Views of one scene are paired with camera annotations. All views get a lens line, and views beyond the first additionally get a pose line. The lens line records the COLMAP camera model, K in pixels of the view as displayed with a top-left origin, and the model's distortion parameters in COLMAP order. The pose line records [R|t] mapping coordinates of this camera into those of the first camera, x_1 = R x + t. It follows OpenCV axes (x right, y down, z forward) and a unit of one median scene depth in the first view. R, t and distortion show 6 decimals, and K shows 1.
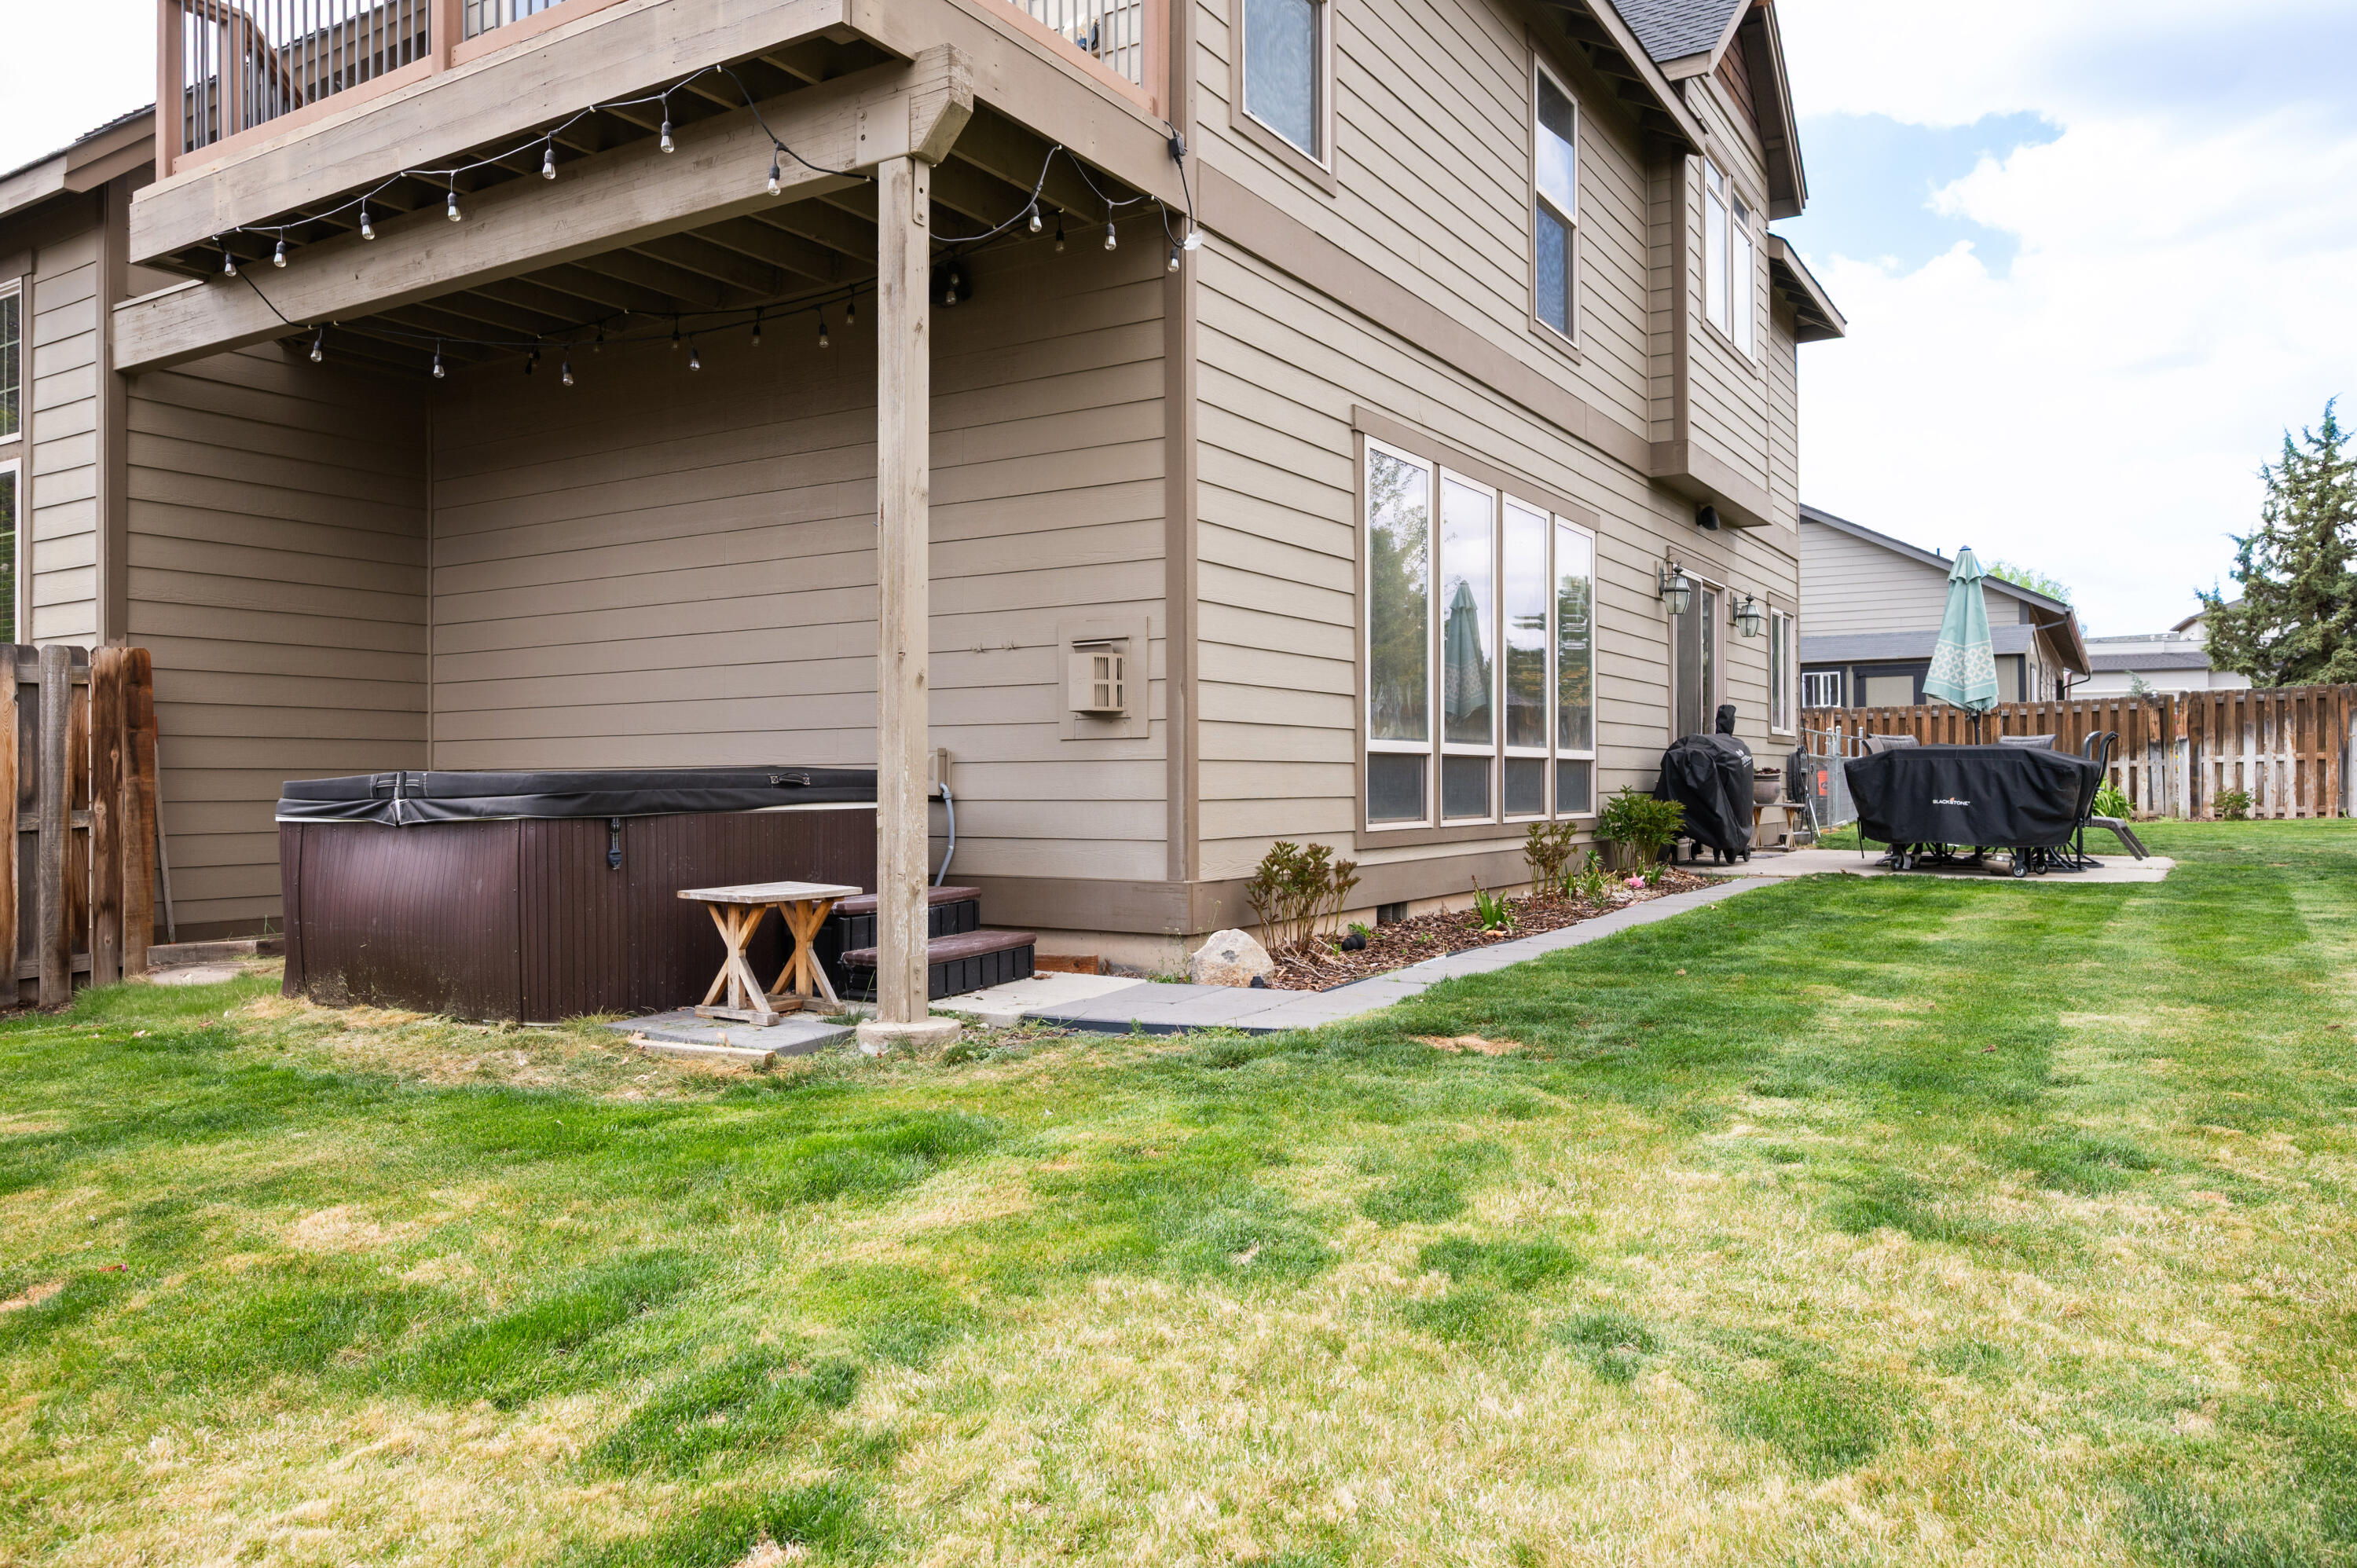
lens RADIAL K [[1614.0, 0, 1178.5], [0, 1614.0, 784.0], [0, 0, 1]] dist [-0.001408, -0.000425]
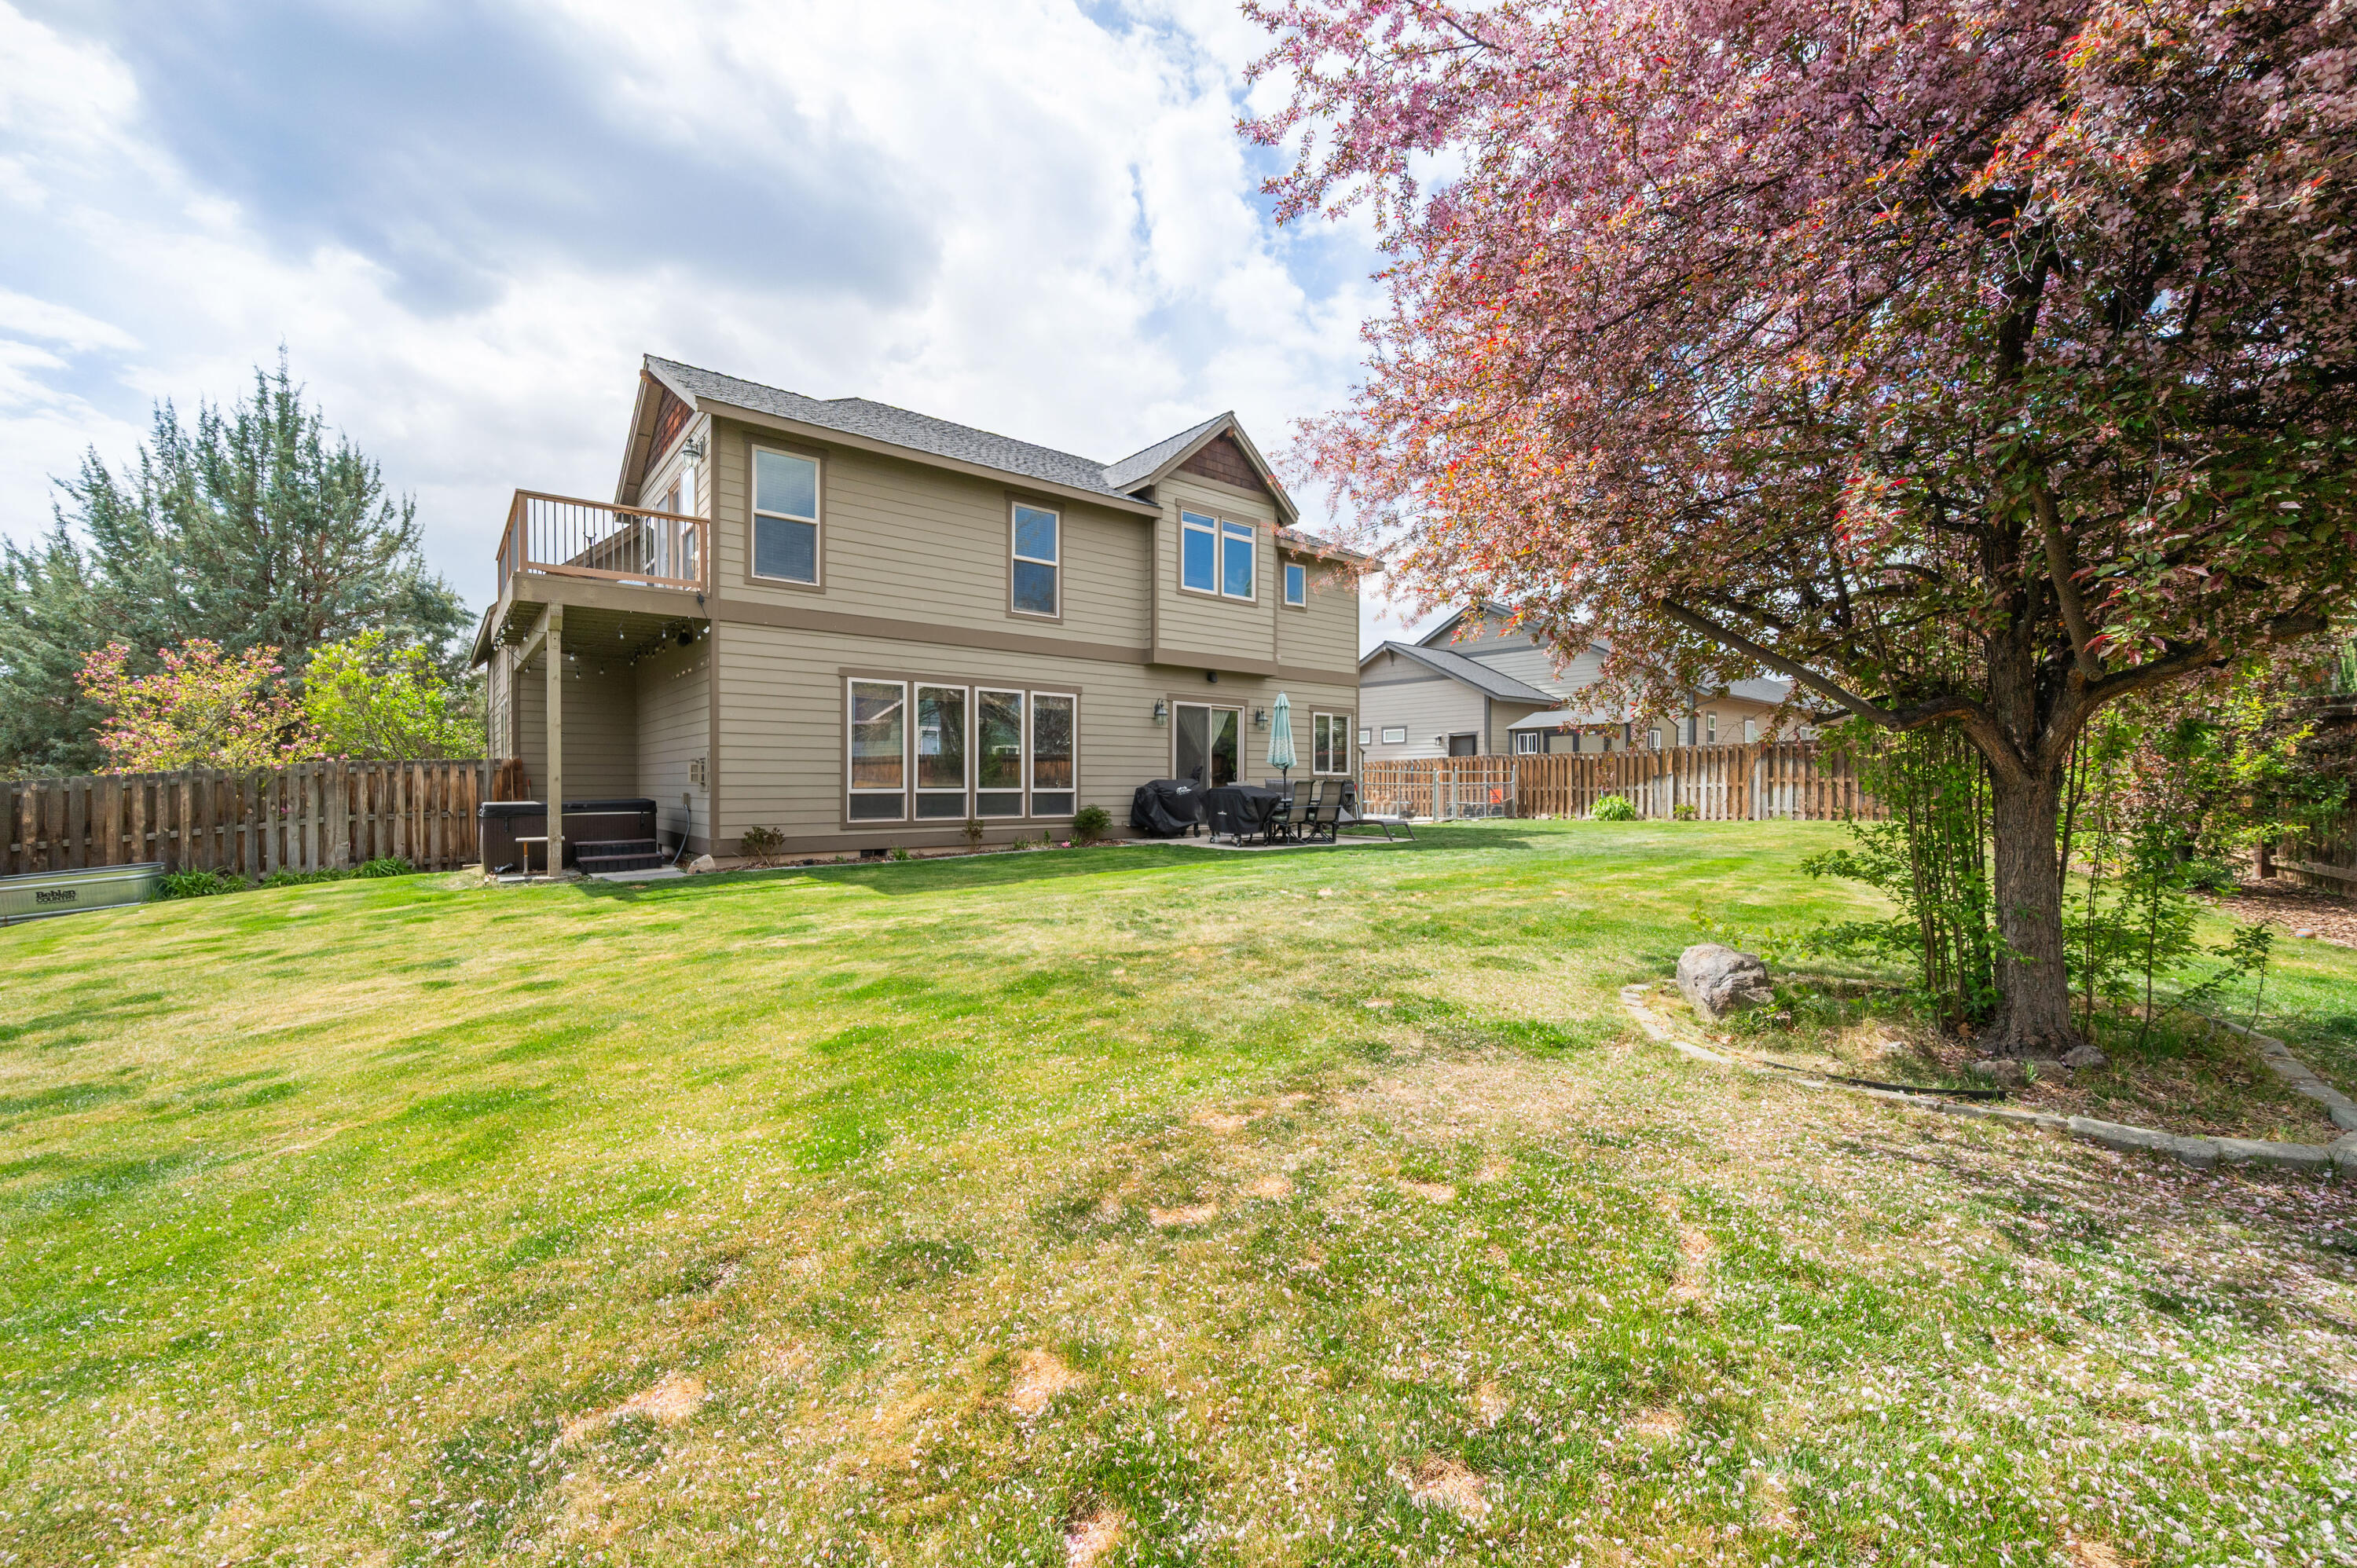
lens RADIAL K [[928.7, 0, 1178.5], [0, 928.7, 784.0], [0, 0, 1]] dist [-0.000367, -0.000106]
pose [[0.945993, 0.002865, -0.324174, 0.813489], [-0.003261, 0.999994, -0.000677, -0.025663], [0.324170, 0.001698, 0.945997, -0.214696]]
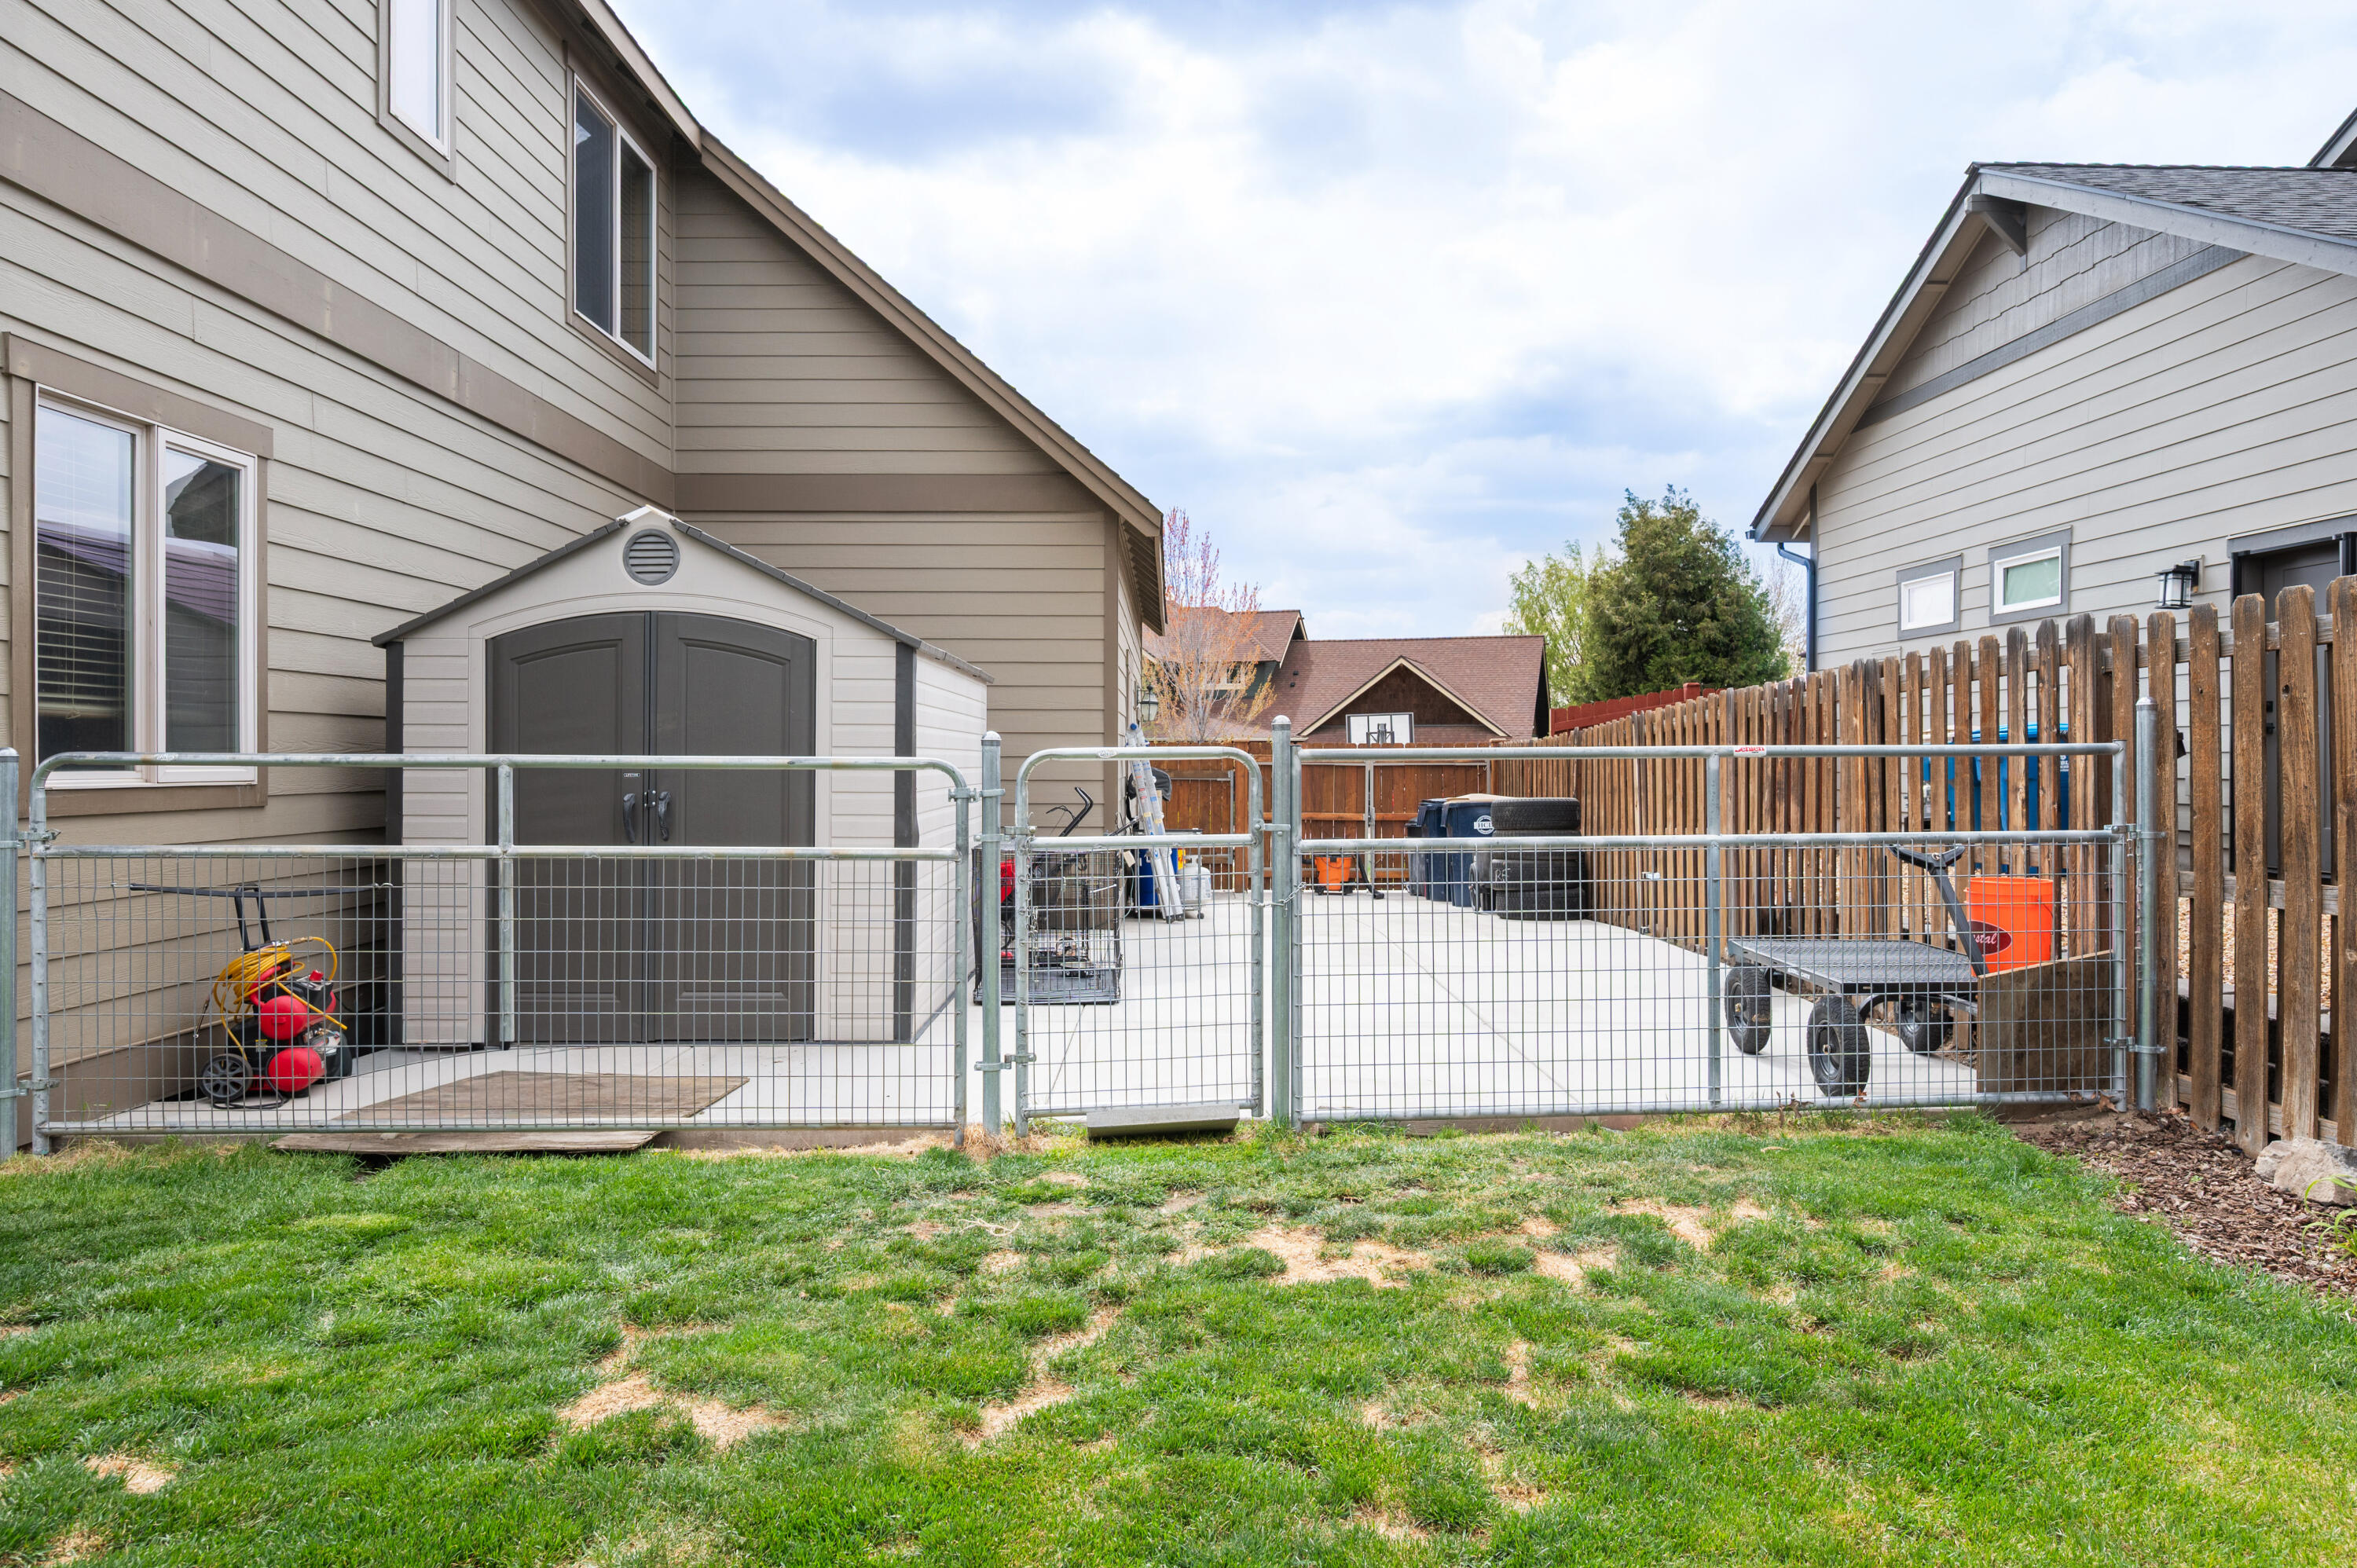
lens RADIAL K [[1507.5, 0, 1178.5], [0, 1507.5, 784.0], [0, 0, 1]] dist [-0.004854, -0.001416]
pose [[0.535583, 0.011907, -0.844398, 1.065575], [-0.000255, 0.999903, 0.013938, -0.050919], [0.844482, -0.007249, 0.535534, 1.550725]]
